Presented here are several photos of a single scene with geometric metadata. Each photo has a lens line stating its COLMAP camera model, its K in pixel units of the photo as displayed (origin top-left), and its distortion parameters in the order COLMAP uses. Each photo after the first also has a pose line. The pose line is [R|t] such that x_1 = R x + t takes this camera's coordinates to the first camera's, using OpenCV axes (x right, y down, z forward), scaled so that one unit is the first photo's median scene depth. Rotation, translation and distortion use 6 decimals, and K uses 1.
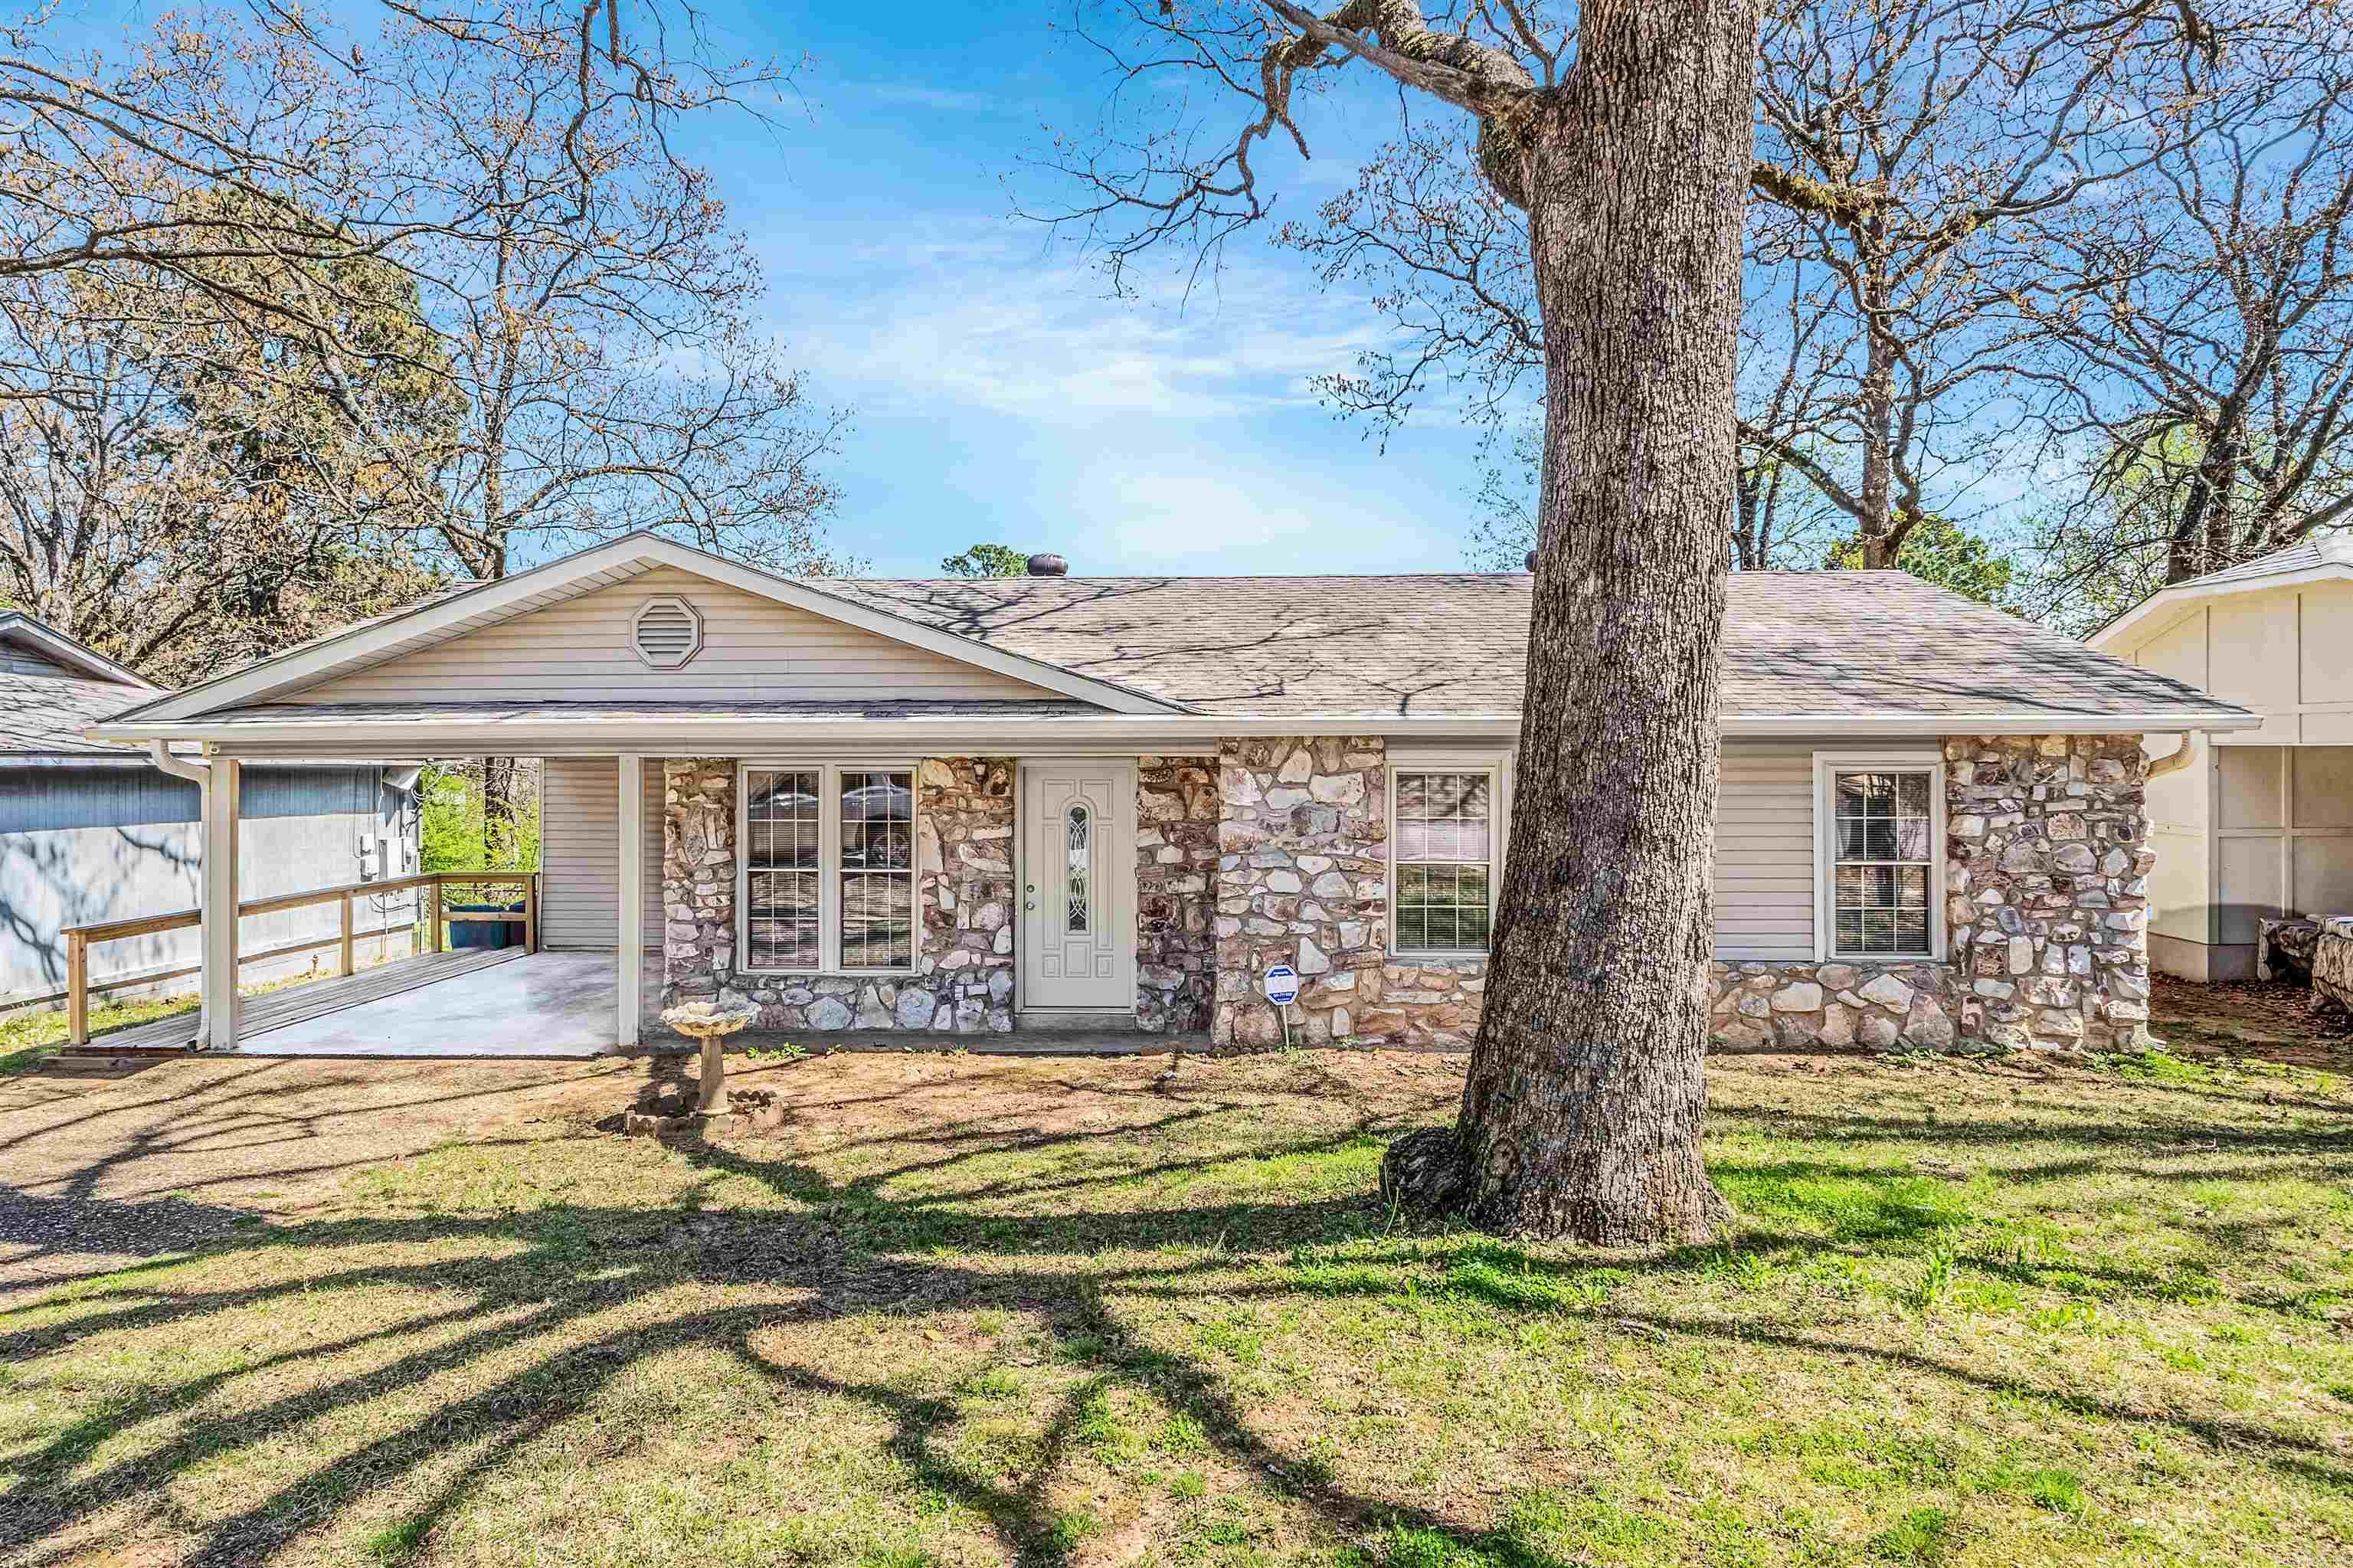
lens RADIAL K [[1411.2, 0, 1176.5], [0, 1411.2, 751.9], [0, 0, 1]] dist [0.000832, 0.000964]
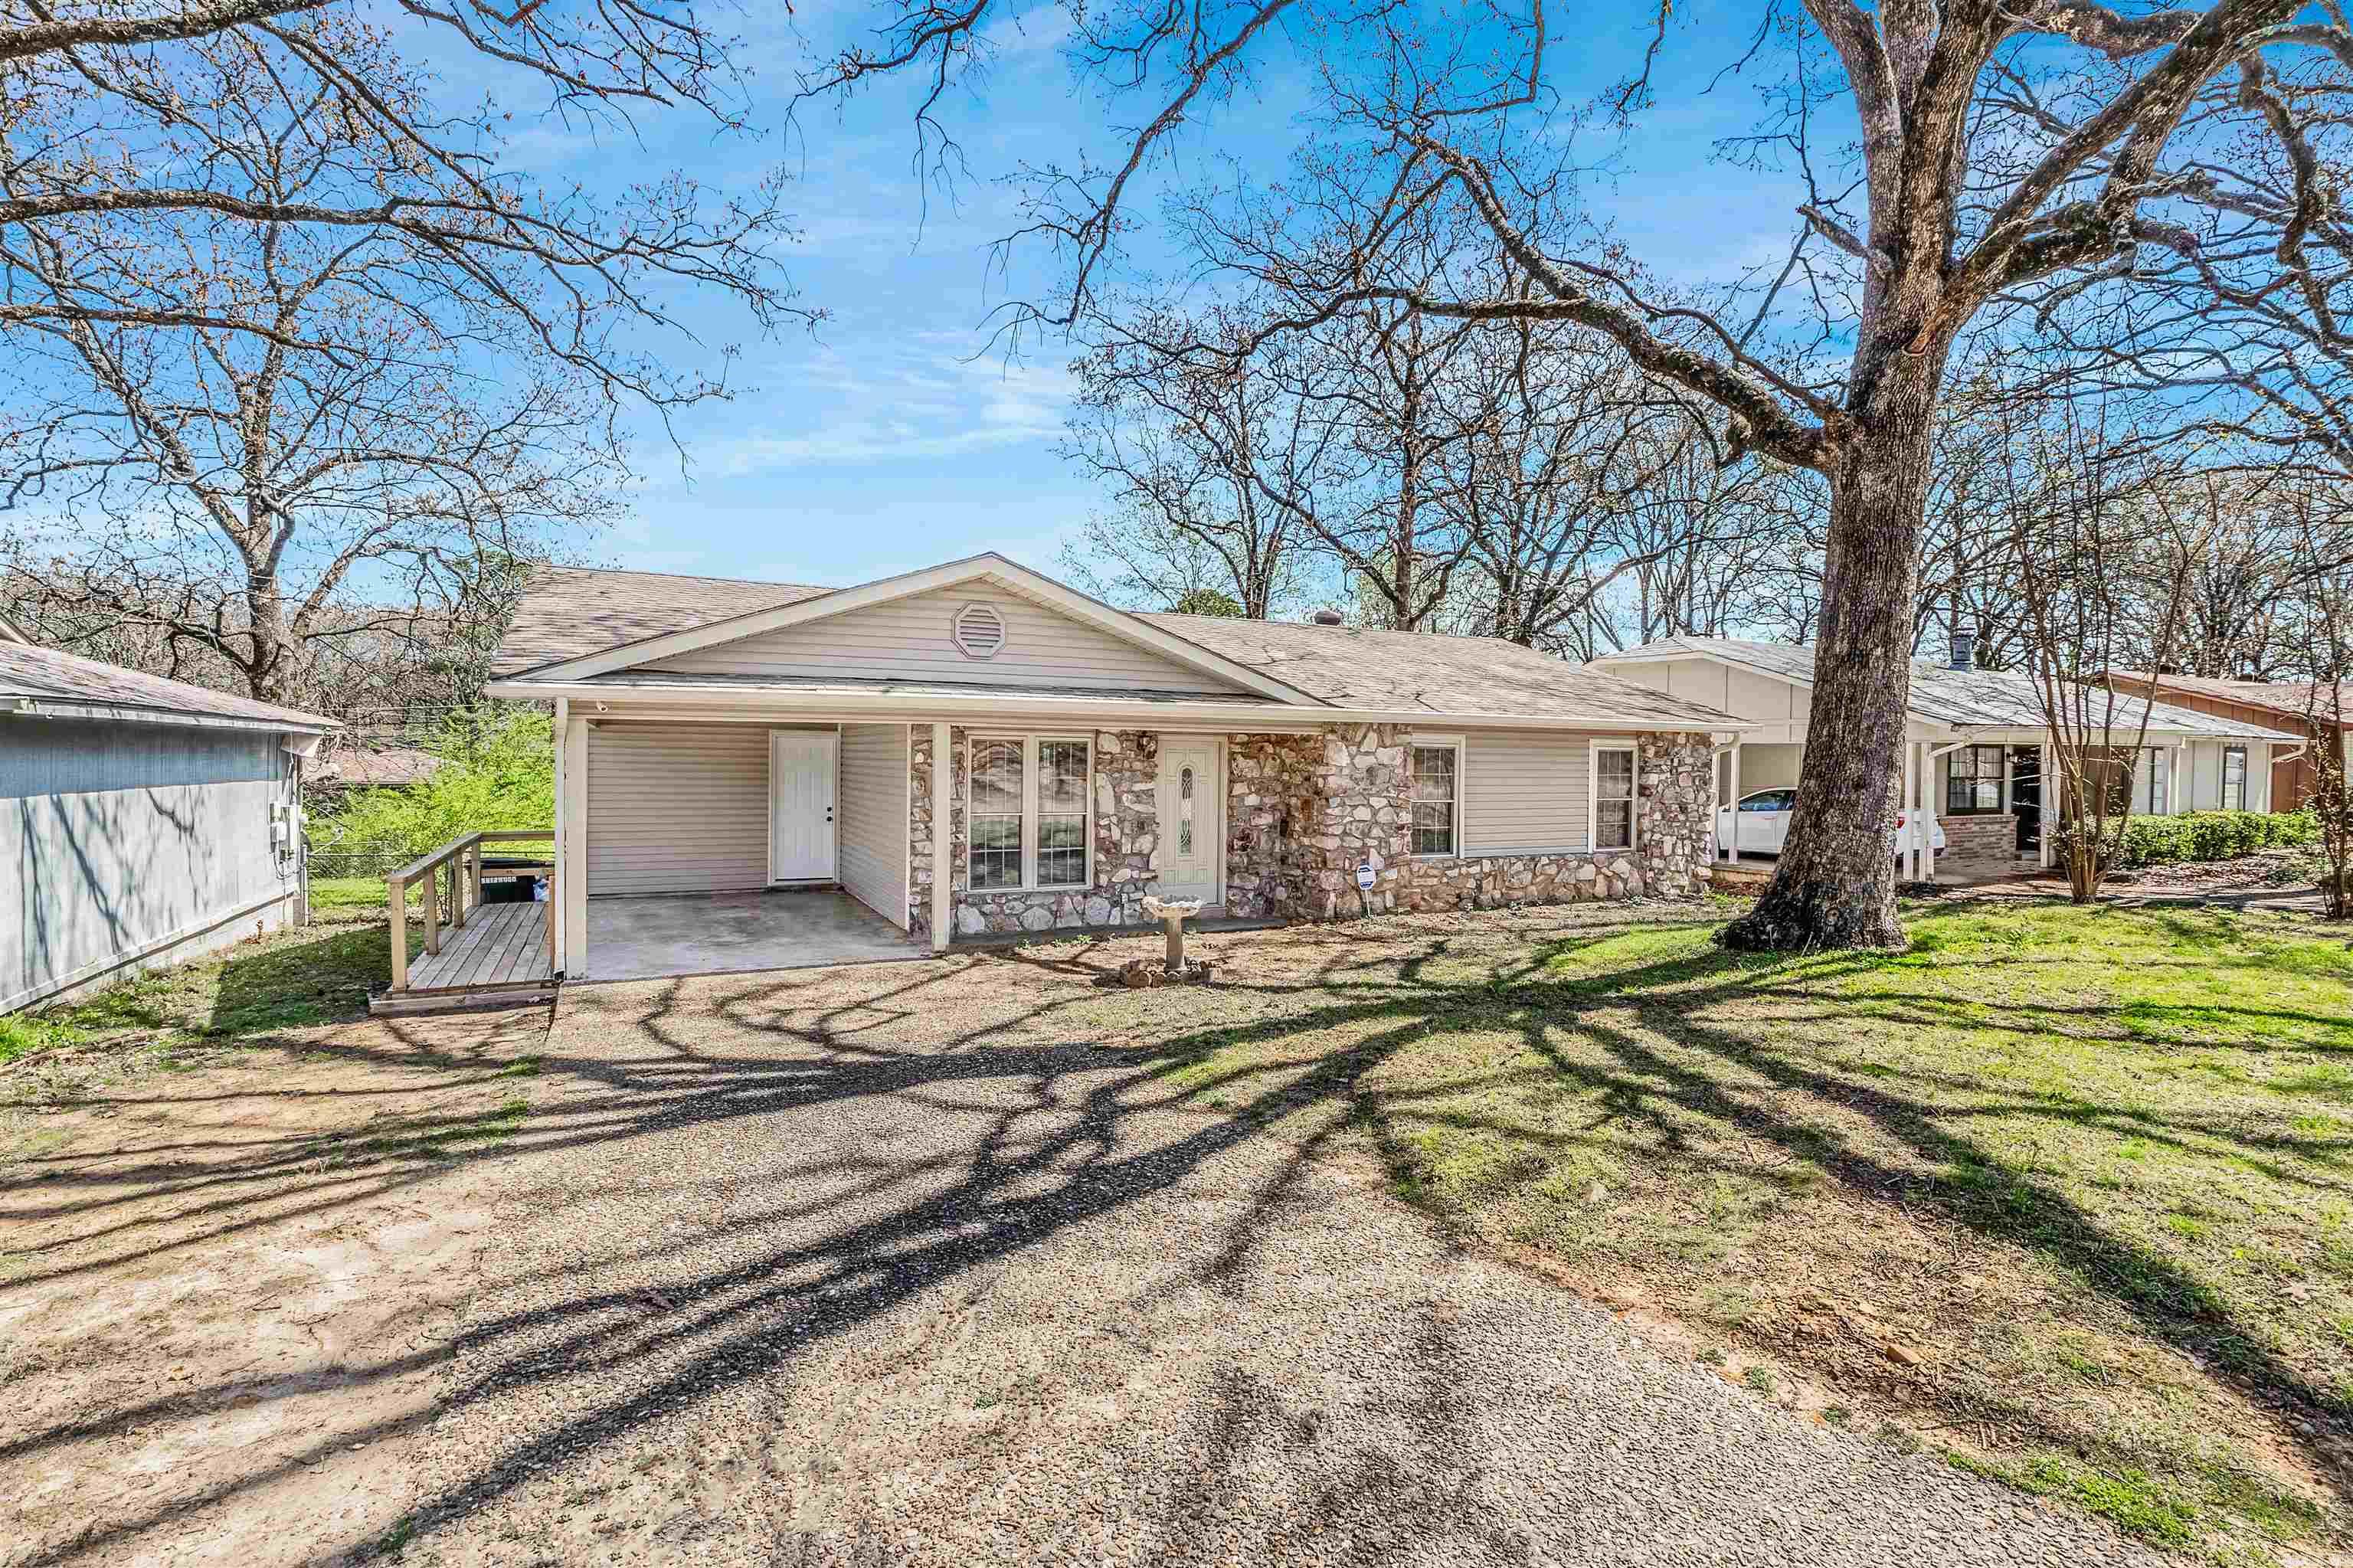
lens RADIAL K [[1099.7, 0, 1156.4], [0, 1099.7, 777.0], [0, 0, 1]] dist [-0.003432, -0.000789]
pose [[0.872052, 0.002990, 0.489404, -0.739734], [-0.014734, 0.999689, 0.020145, 0.028975], [-0.489191, -0.024778, 0.871824, 0.028114]]
